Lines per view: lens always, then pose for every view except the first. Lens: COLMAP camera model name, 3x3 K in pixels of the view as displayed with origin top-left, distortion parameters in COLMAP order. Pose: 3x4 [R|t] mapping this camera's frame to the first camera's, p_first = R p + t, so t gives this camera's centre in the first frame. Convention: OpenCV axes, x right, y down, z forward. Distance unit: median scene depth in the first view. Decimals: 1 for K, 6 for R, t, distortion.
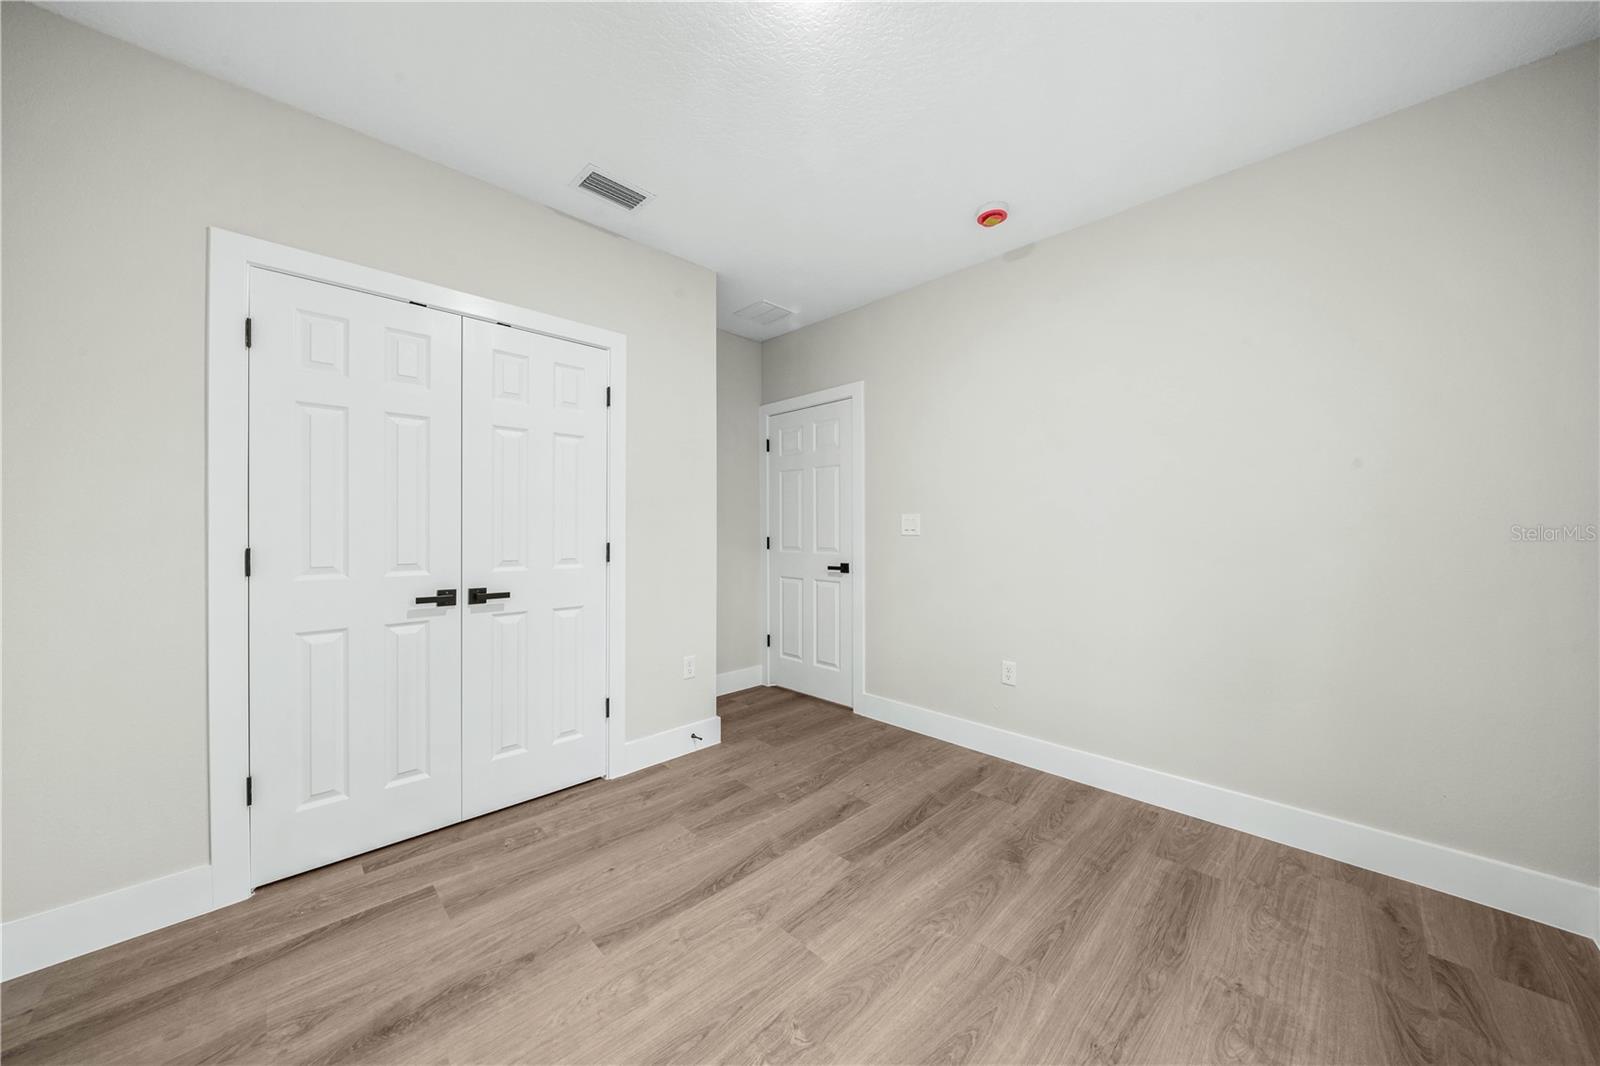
lens RADIAL K [[564.3, 0, 807.1], [0, 564.3, 539.5], [0, 0, 1]] dist [-0.006848, 0.000936]
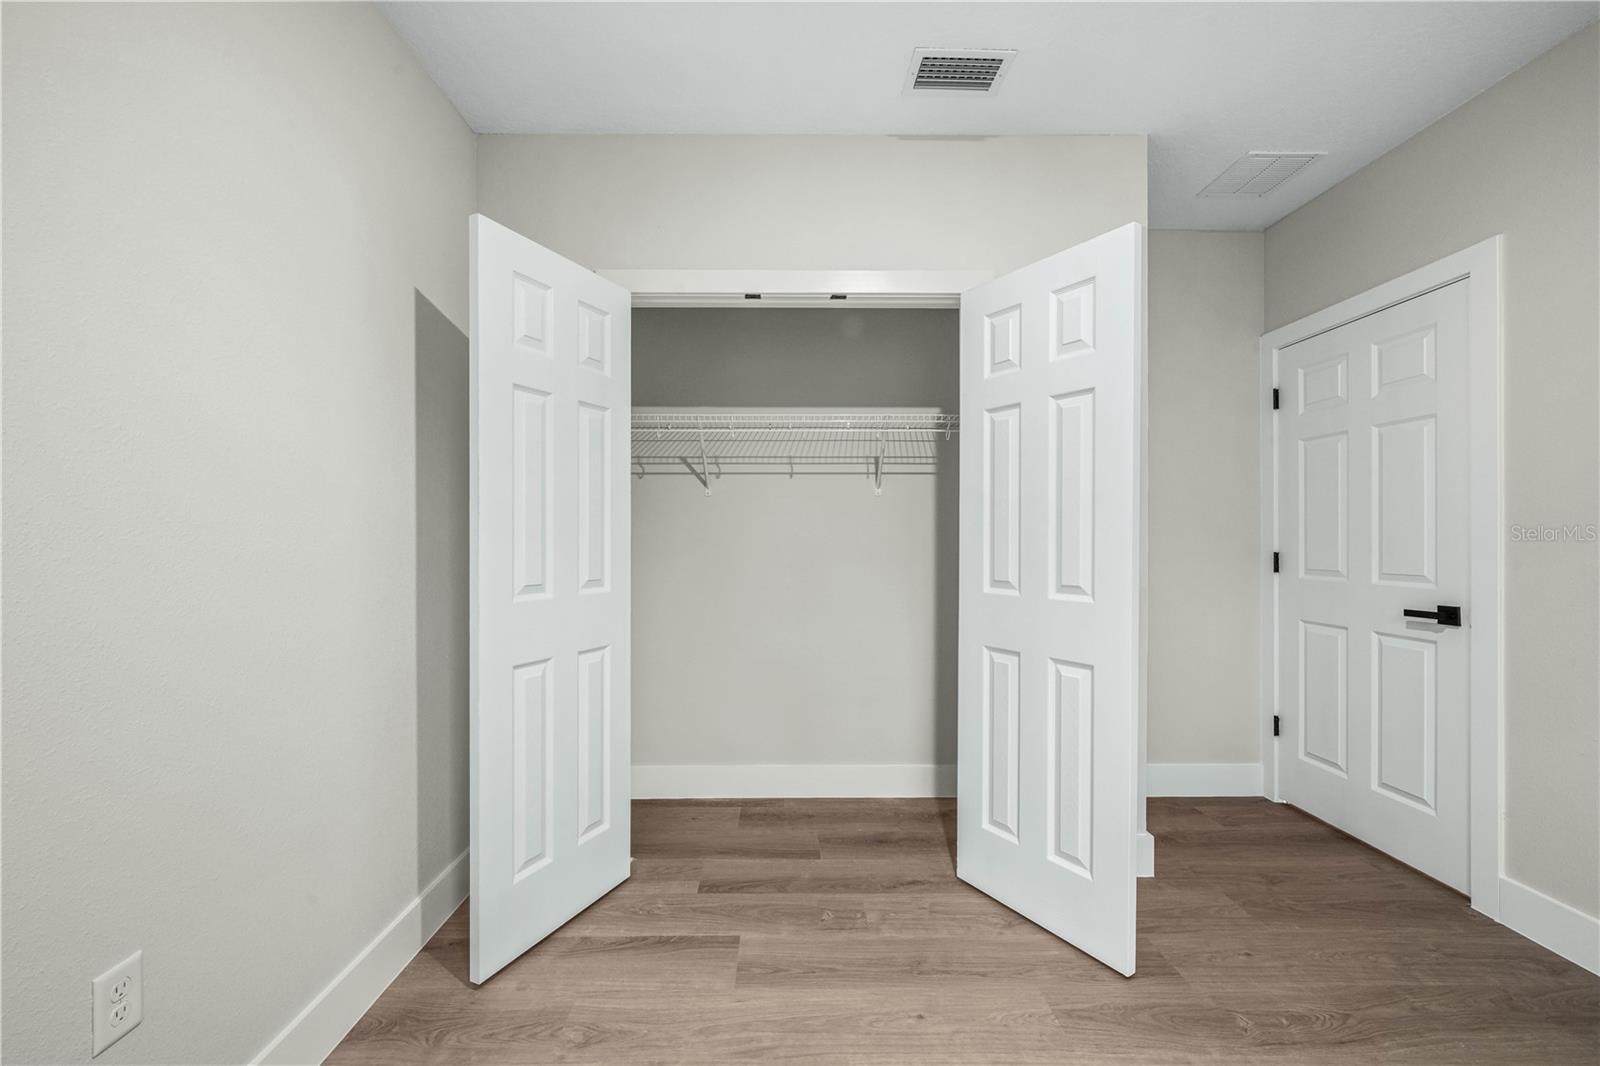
lens RADIAL K [[667.3, 0, 782.7], [0, 667.3, 538.7], [0, 0, 1]] dist [-0.000100, 0.001587]
pose [[0.710615, 0.005553, -0.703559, 0.113939], [-0.017139, 0.999809, -0.009420, -0.005413], [0.703373, 0.018752, 0.710574, 0.259264]]
